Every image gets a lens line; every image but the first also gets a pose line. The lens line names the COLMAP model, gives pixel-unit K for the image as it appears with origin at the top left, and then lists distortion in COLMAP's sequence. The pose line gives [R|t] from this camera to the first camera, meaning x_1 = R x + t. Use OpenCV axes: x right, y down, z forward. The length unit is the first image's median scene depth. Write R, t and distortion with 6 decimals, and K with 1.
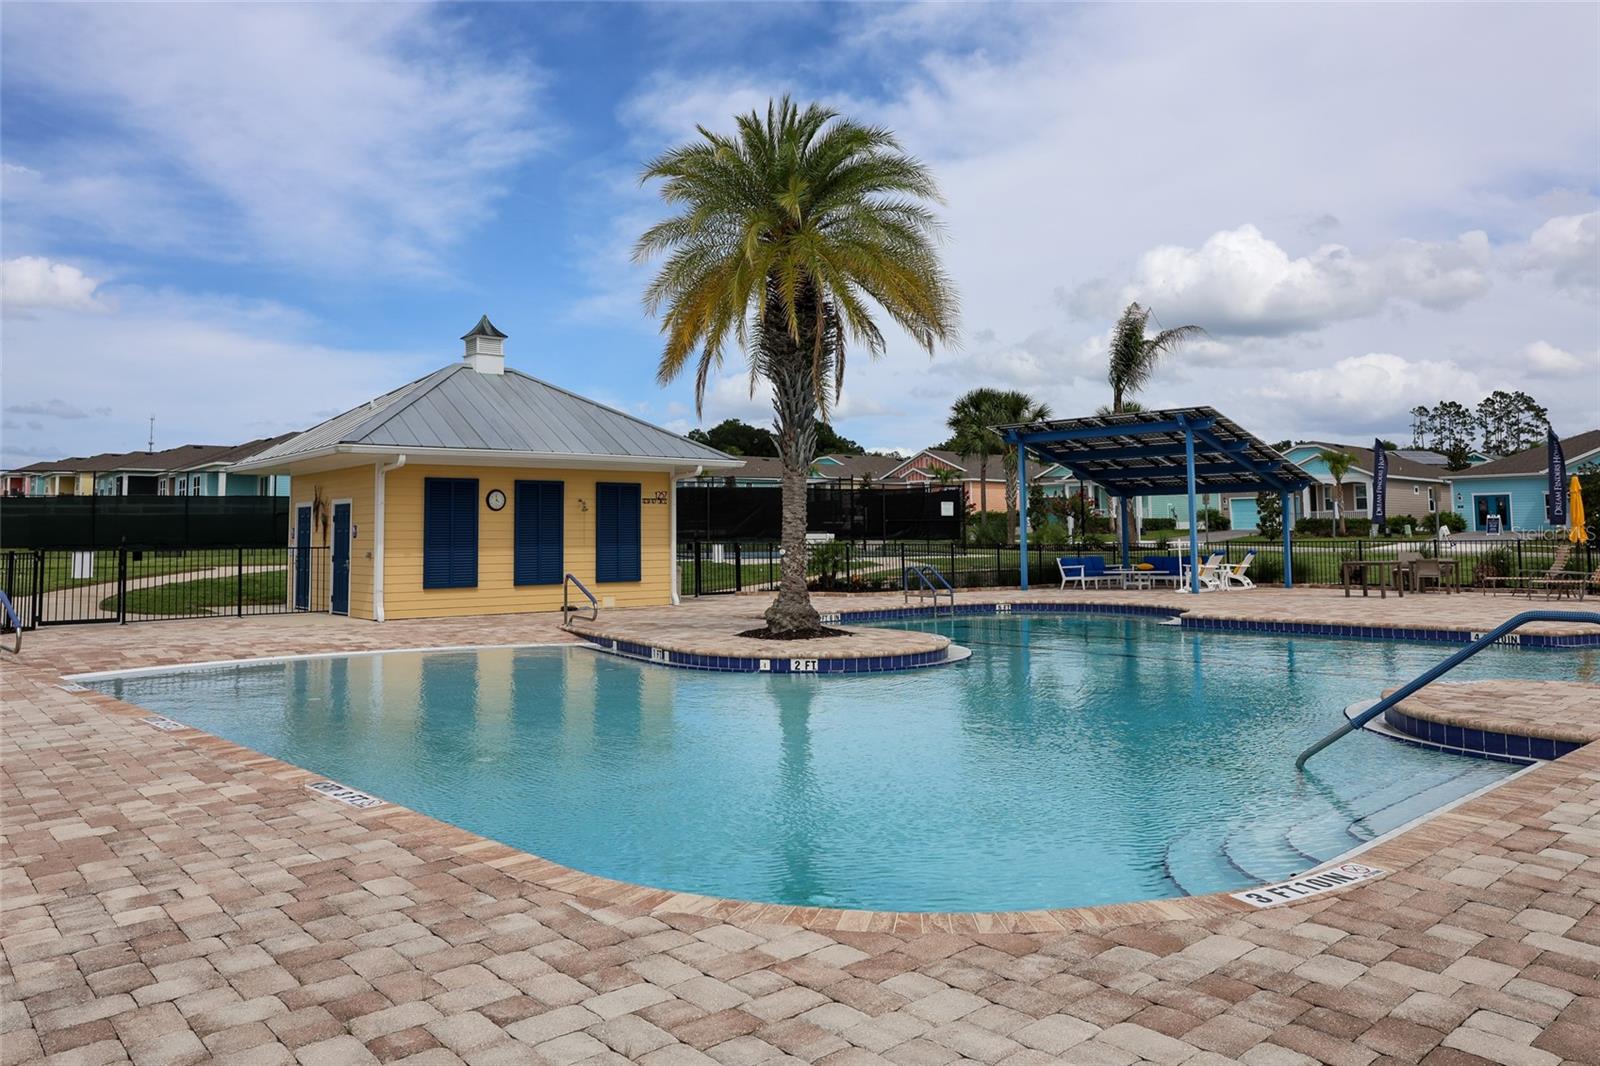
lens RADIAL K [[1125.2, 0, 832.3], [0, 1125.2, 479.8], [0, 0, 1]] dist [-0.104876, 0.068336]
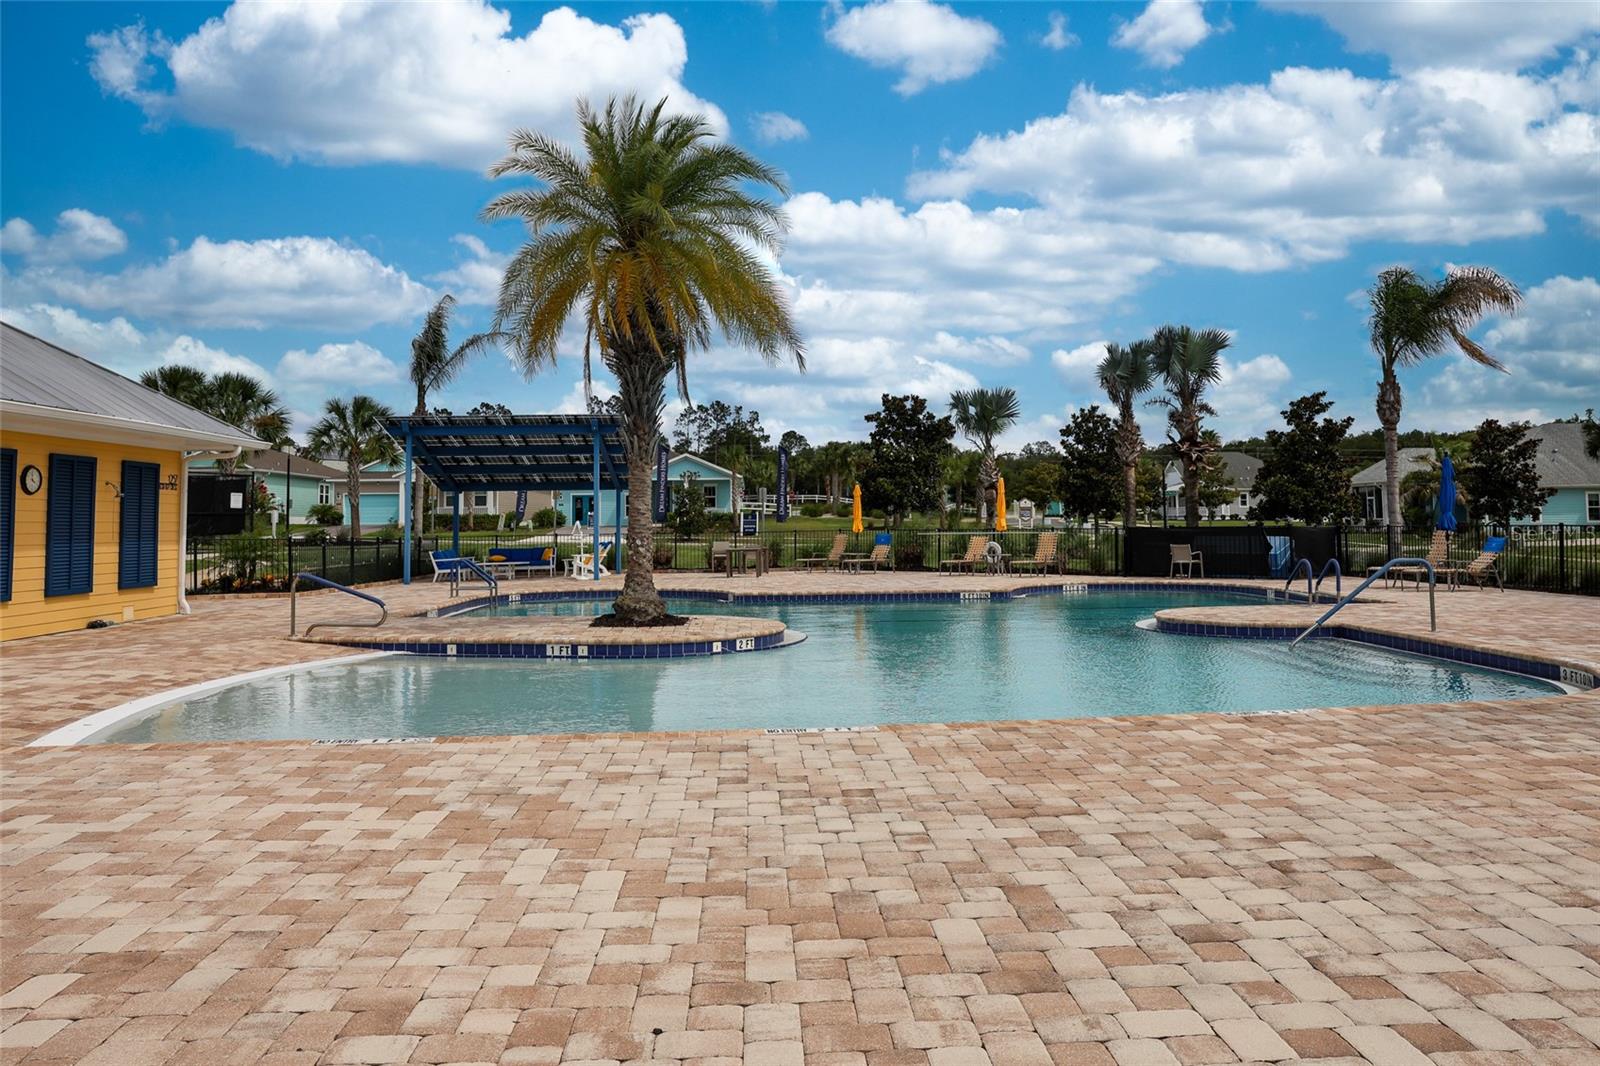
lens RADIAL K [[1125.2, 0, 839.6], [0, 1125.2, 453.1], [0, 0, 1]] dist [-0.104876, 0.068336]
pose [[0.631122, 0.045516, 0.774347, -0.270426], [-0.029960, 0.998962, -0.034300, 0.004399], [-0.775105, -0.001552, 0.631831, 0.075496]]
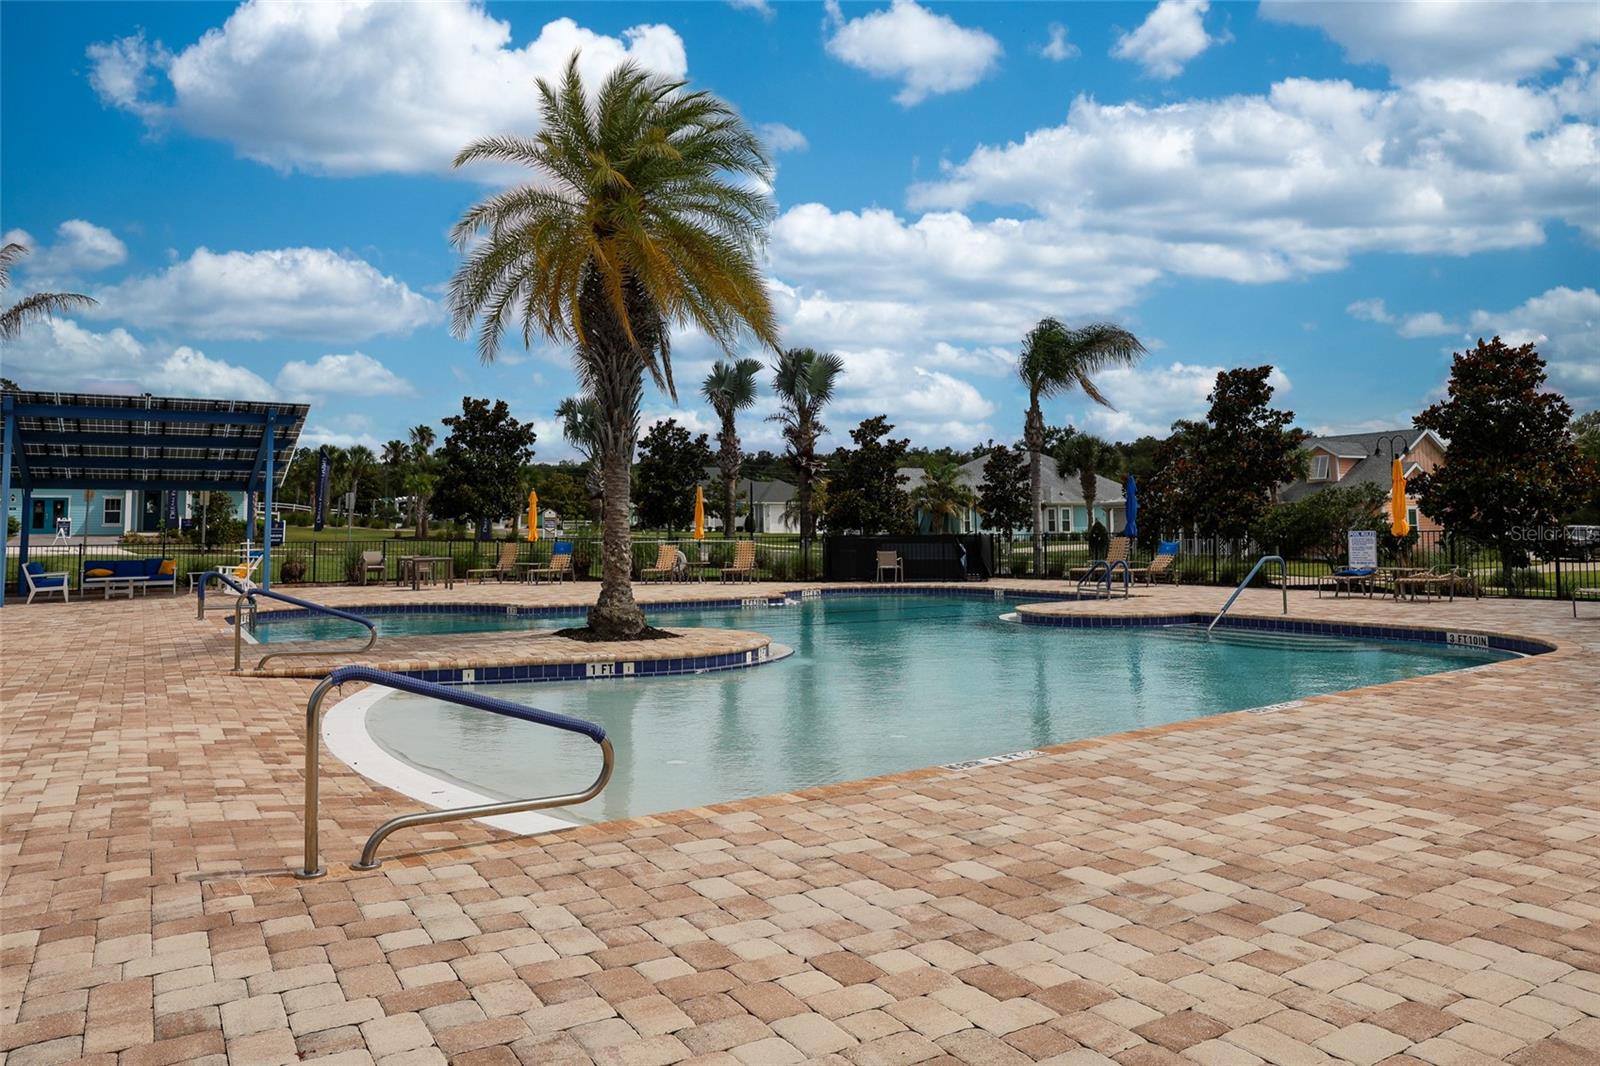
lens RADIAL K [[1125.2, 0, 840.7], [0, 1125.2, 423.2], [0, 0, 1]] dist [-0.104876, 0.068336]
pose [[0.191438, 0.094065, 0.976987, -0.350232], [-0.038141, 0.995358, -0.088360, 0.013142], [-0.980763, -0.020348, 0.194137, 0.237568]]
